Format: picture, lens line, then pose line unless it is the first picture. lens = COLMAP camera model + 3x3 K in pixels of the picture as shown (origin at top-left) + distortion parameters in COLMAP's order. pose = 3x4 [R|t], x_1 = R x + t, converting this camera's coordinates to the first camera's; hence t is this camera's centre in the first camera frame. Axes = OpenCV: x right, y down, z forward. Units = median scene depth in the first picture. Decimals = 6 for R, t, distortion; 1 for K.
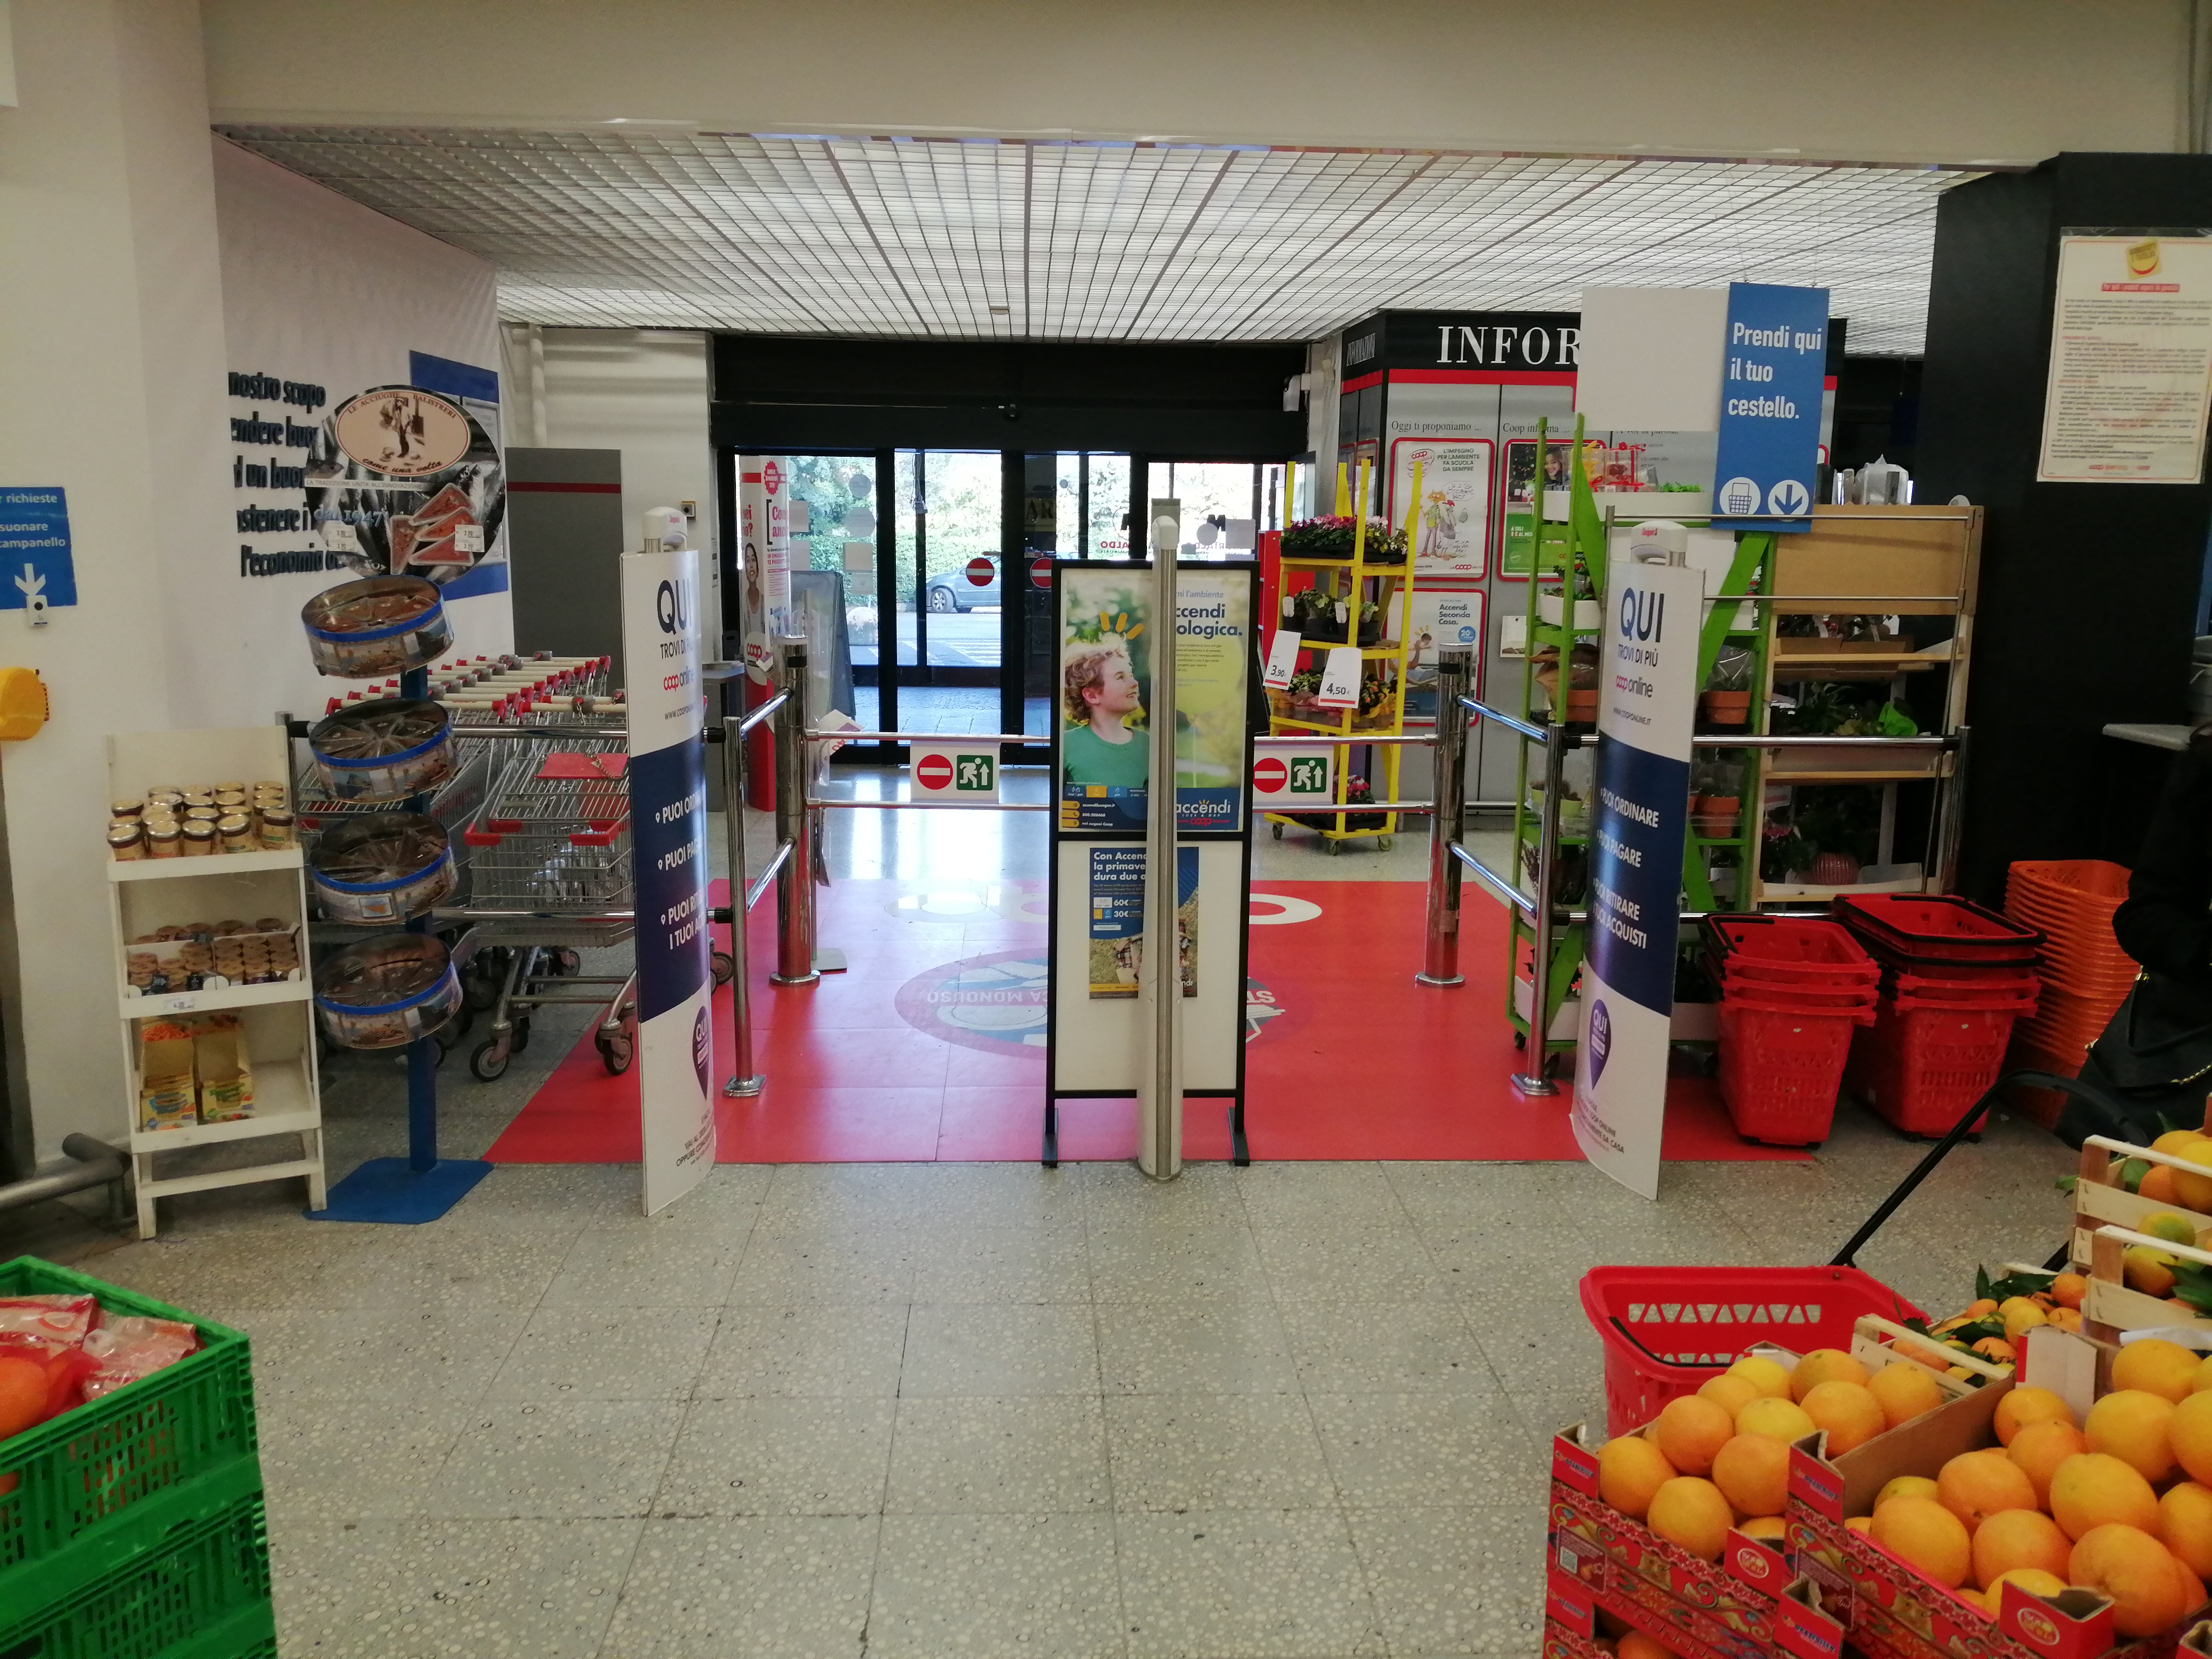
lens RADIAL K [[1727.5, 0, 1098.3], [0, 1727.5, 825.1], [0, 0, 1]] dist [0.038138, -0.064216]
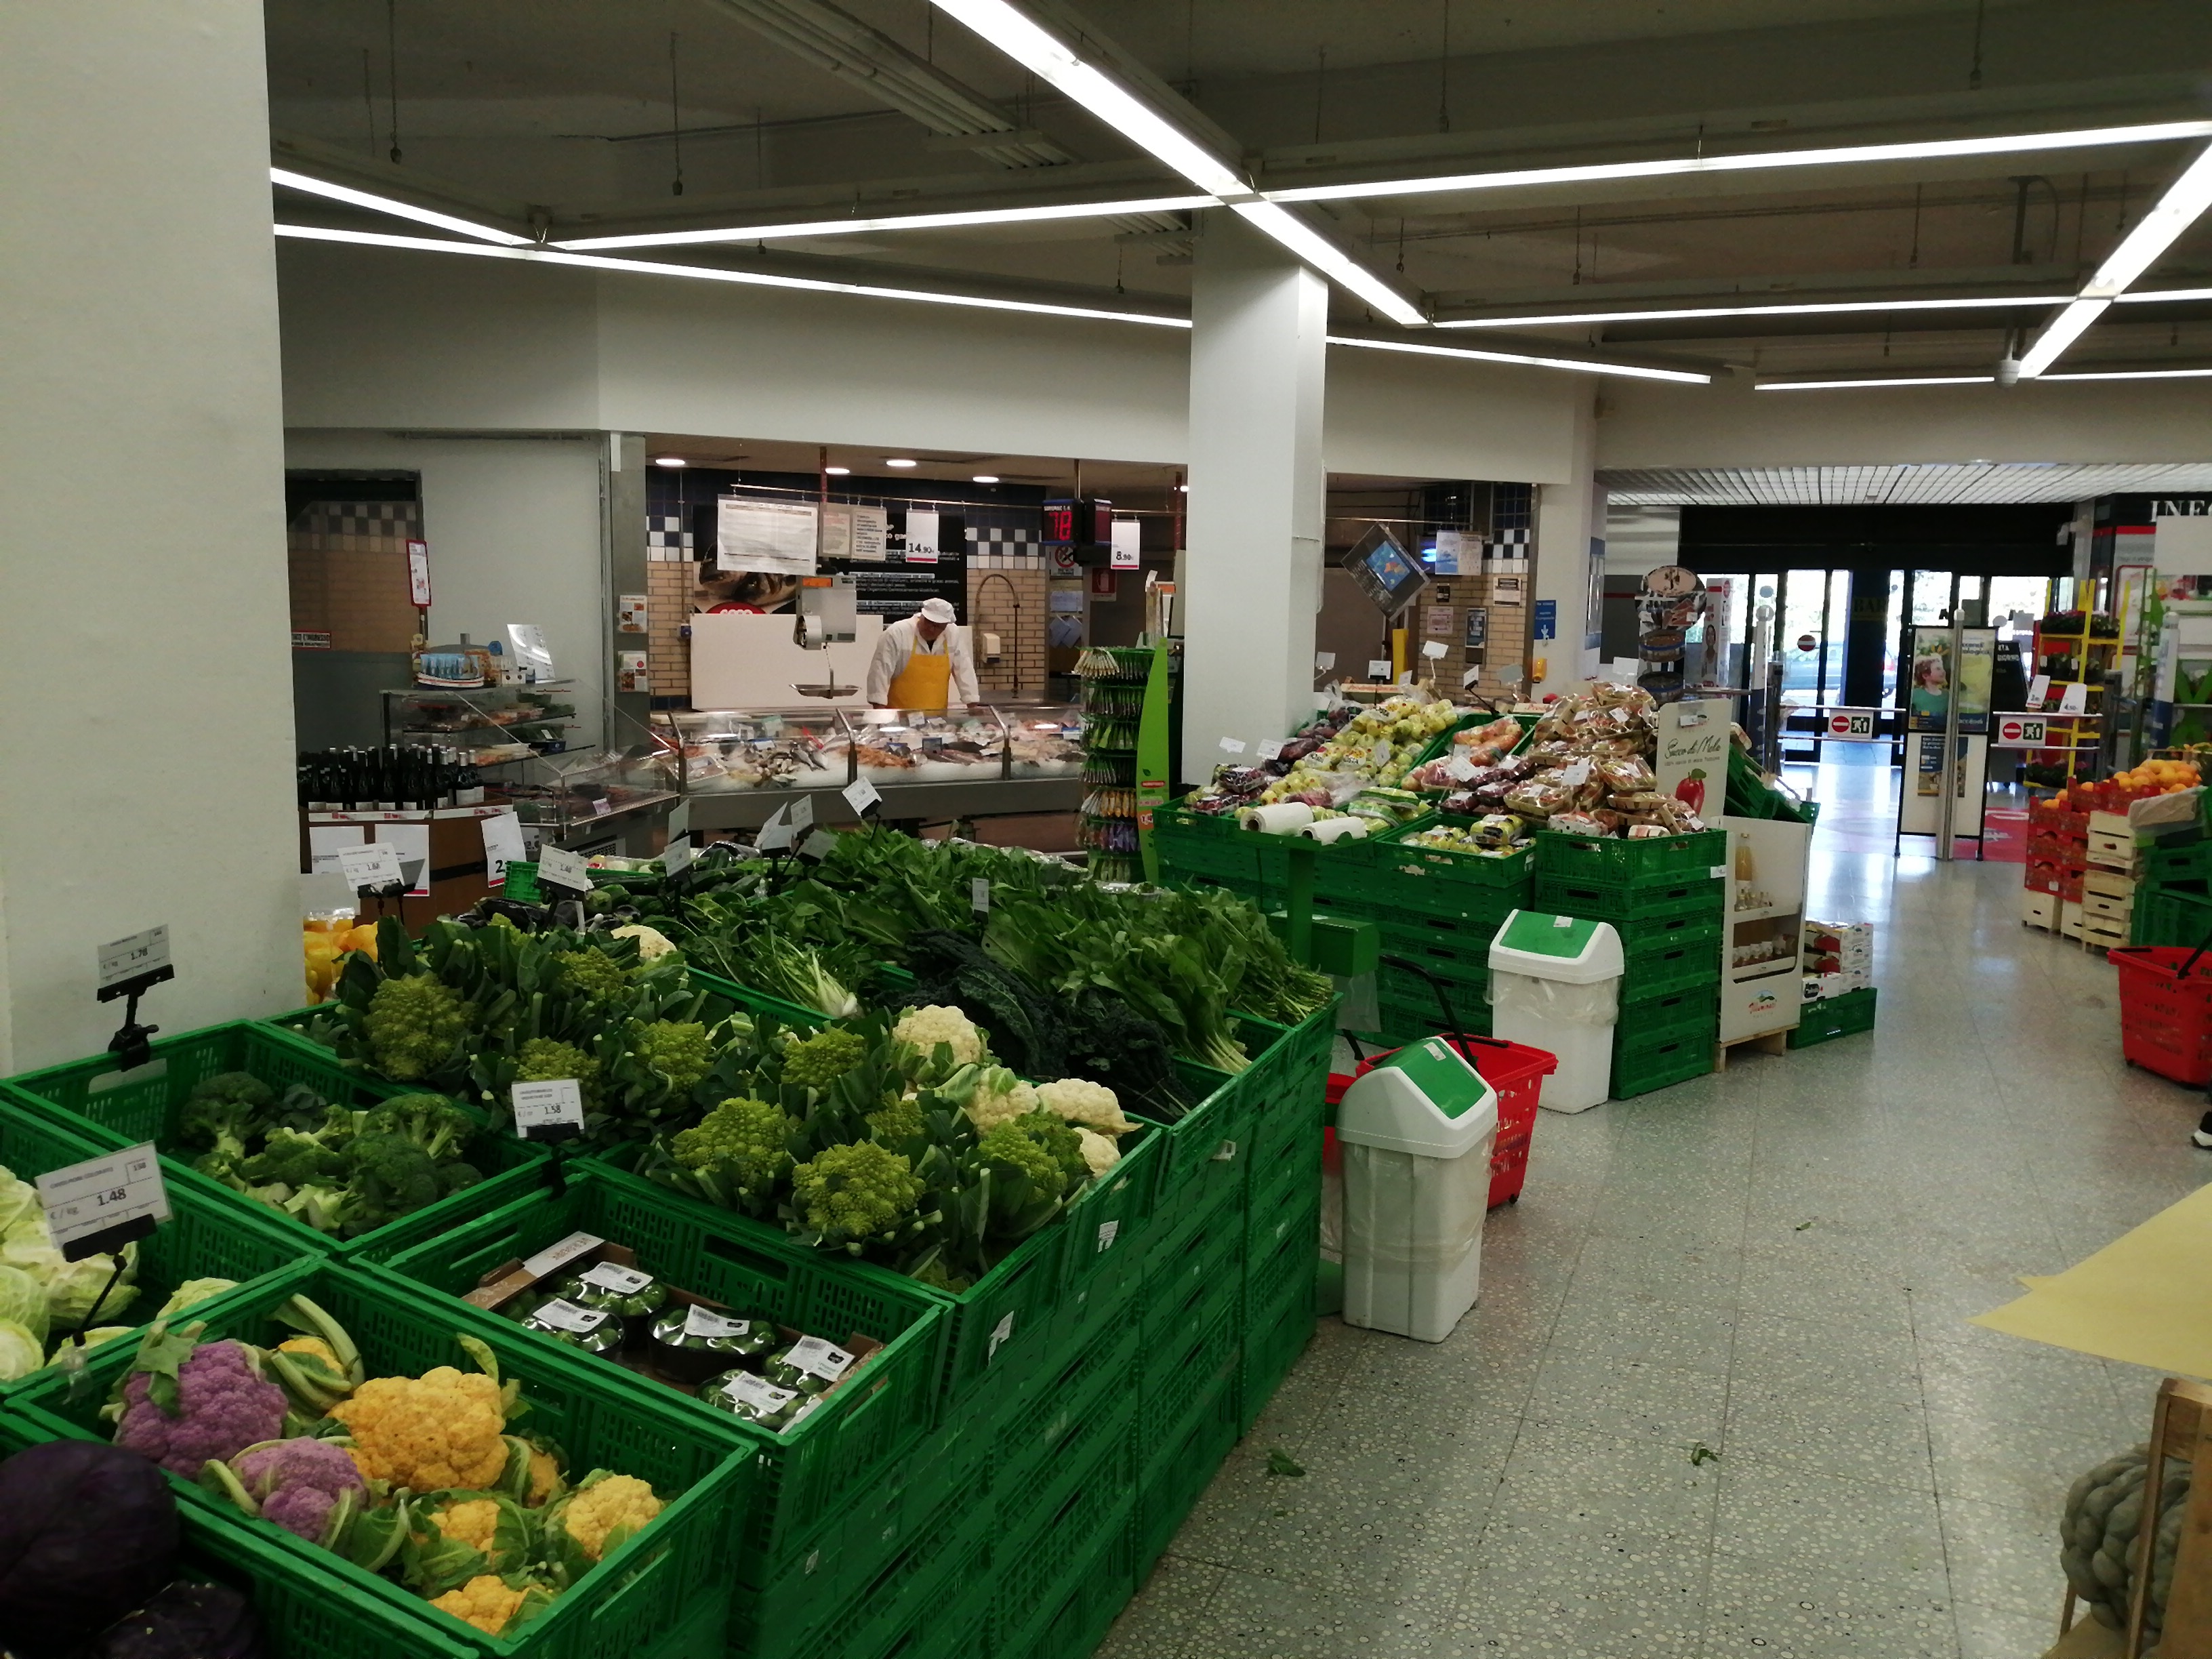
lens RADIAL K [[1727.5, 0, 1098.3], [0, 1727.5, 825.1], [0, 0, 1]] dist [0.038138, -0.064216]
pose [[0.908050, 0.053952, -0.415372, -0.035542], [-0.076233, 0.996395, -0.037234, 0.331085], [0.411865, 0.065476, 0.908889, -1.833049]]
